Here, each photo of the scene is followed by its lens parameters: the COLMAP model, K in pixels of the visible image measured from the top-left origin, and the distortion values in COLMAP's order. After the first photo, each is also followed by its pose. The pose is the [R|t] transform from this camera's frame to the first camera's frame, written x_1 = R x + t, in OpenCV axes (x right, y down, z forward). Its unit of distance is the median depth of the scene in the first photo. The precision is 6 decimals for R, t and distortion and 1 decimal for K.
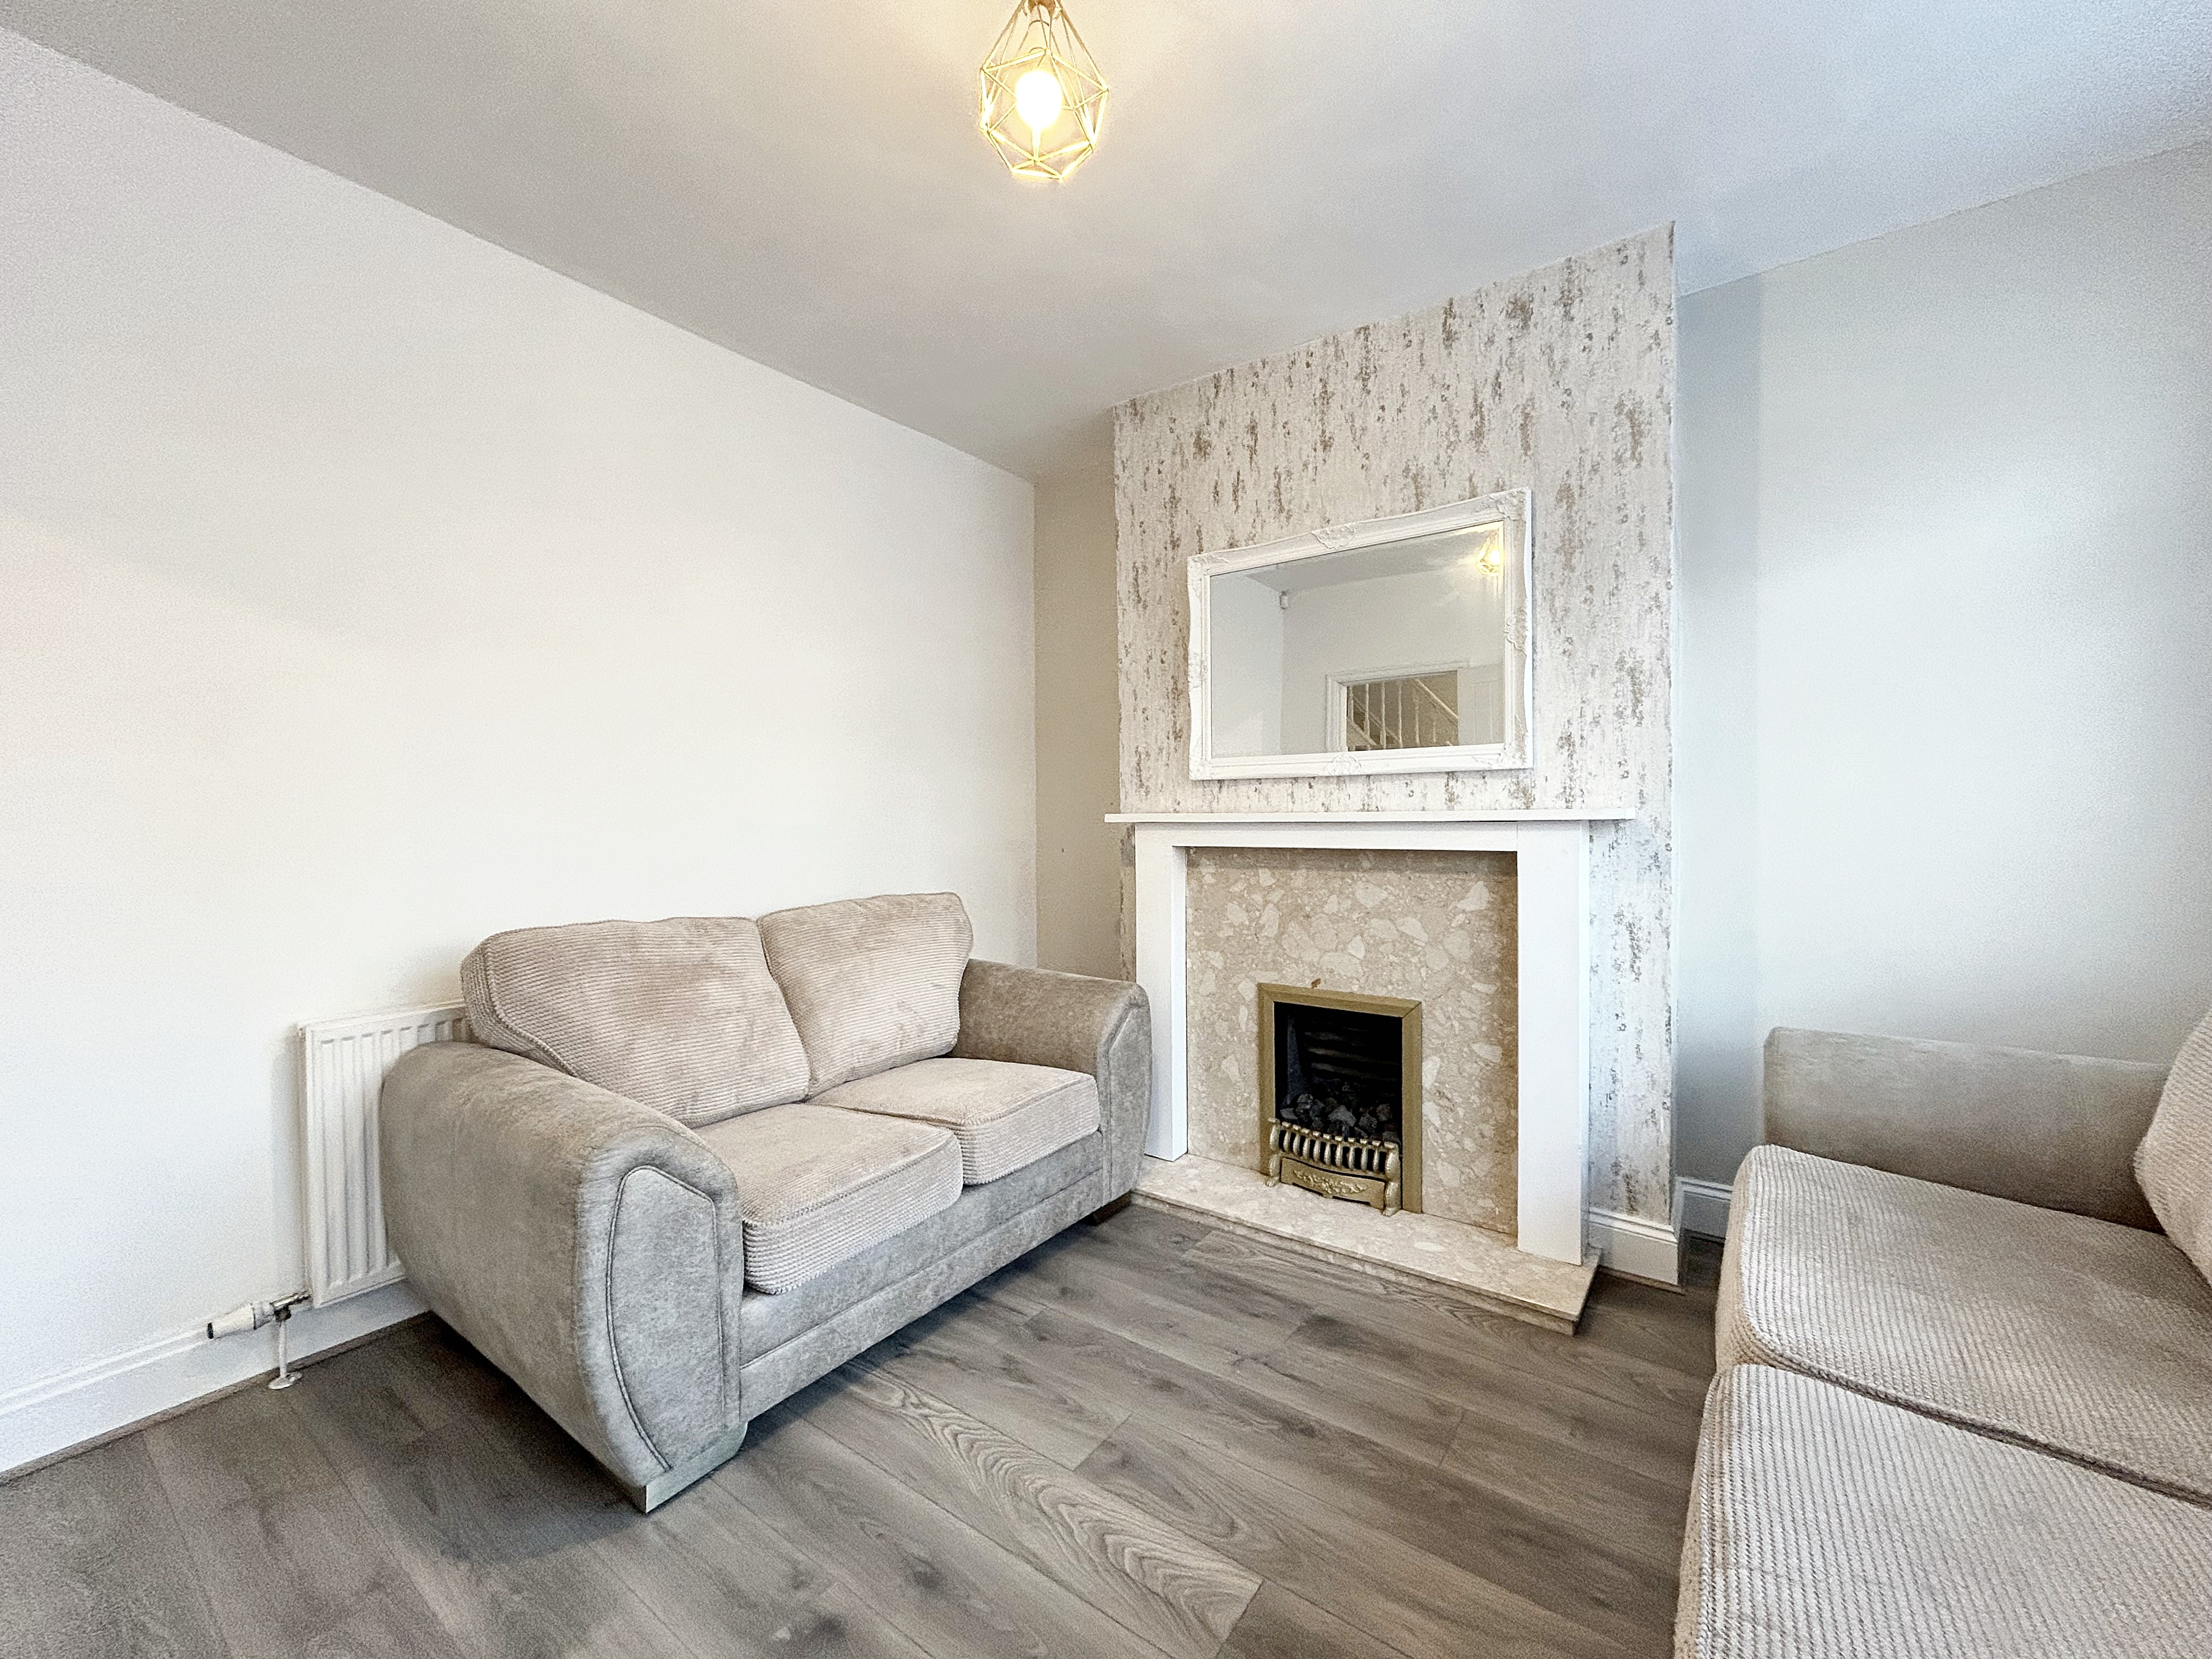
lens RADIAL K [[888.9, 0, 1110.5], [0, 888.9, 836.9], [0, 0, 1]] dist [-0.001821, -0.000078]
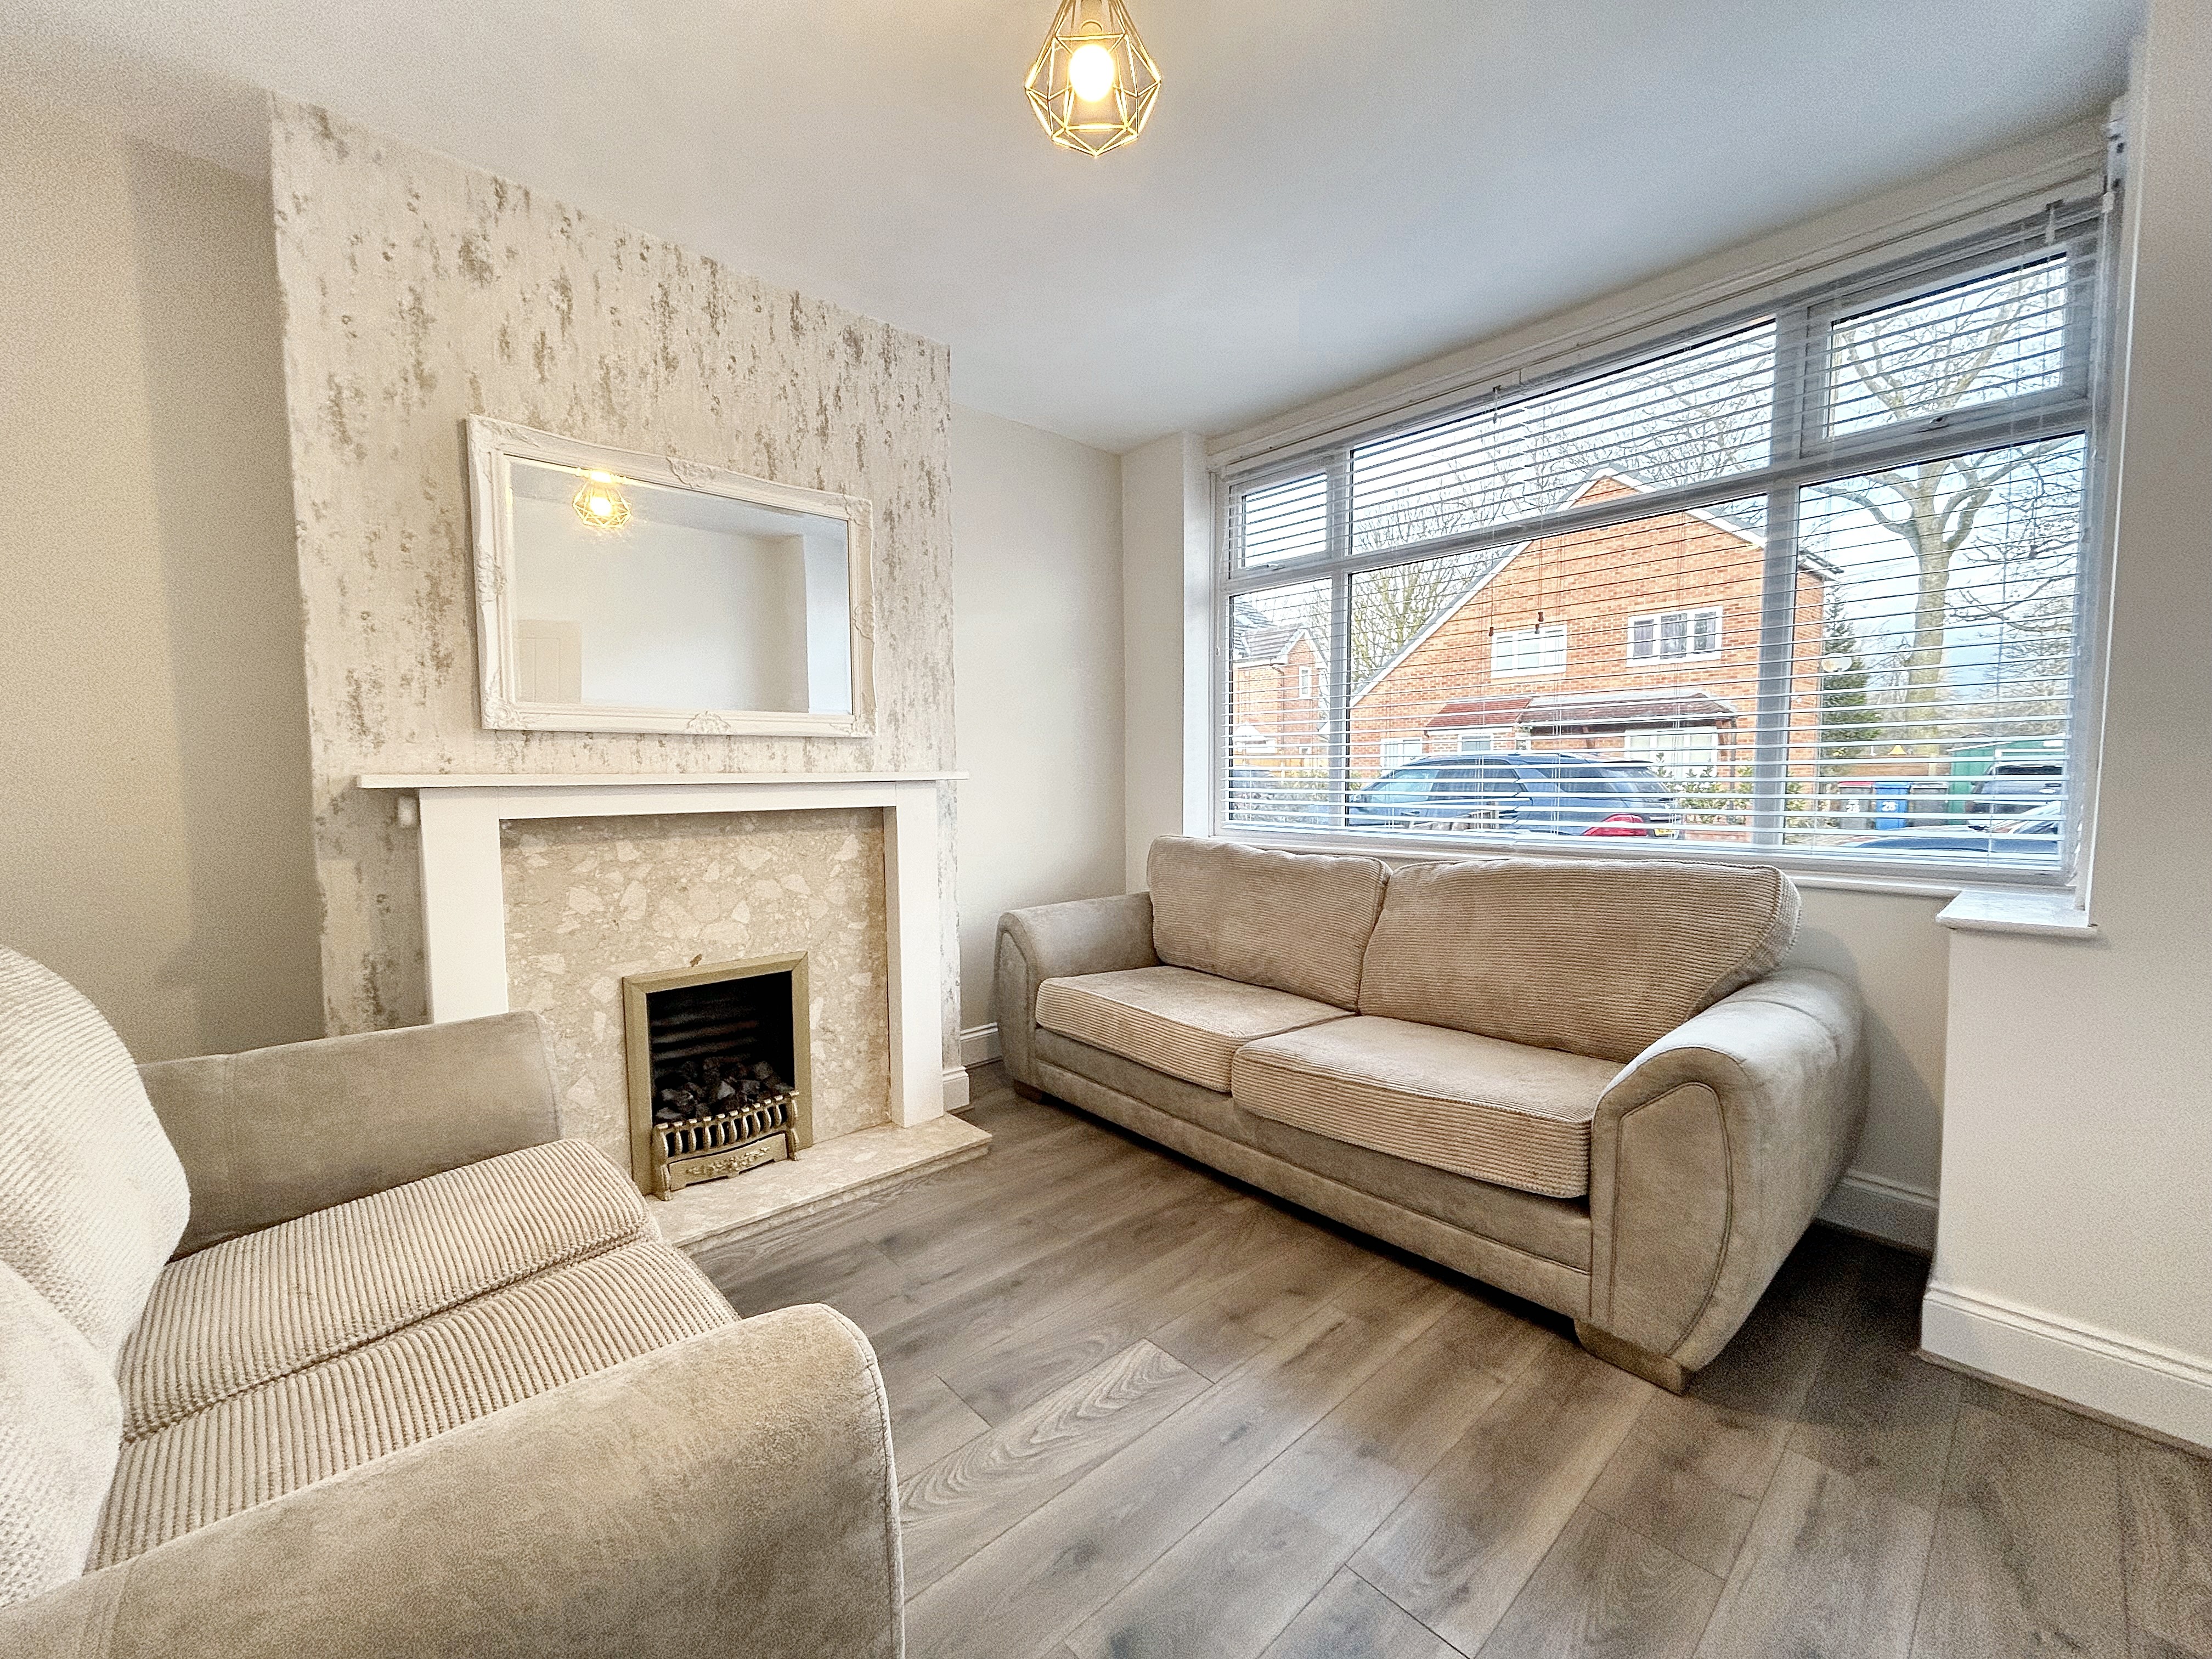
lens RADIAL K [[888.9, 0, 1103.9], [0, 888.9, 836.3], [0, 0, 1]] dist [-0.001821, -0.000078]
pose [[0.206417, -0.062144, 0.976489, -0.603103], [0.030710, 0.997901, 0.057015, -0.002717], [-0.977982, 0.018219, 0.207892, 0.415875]]
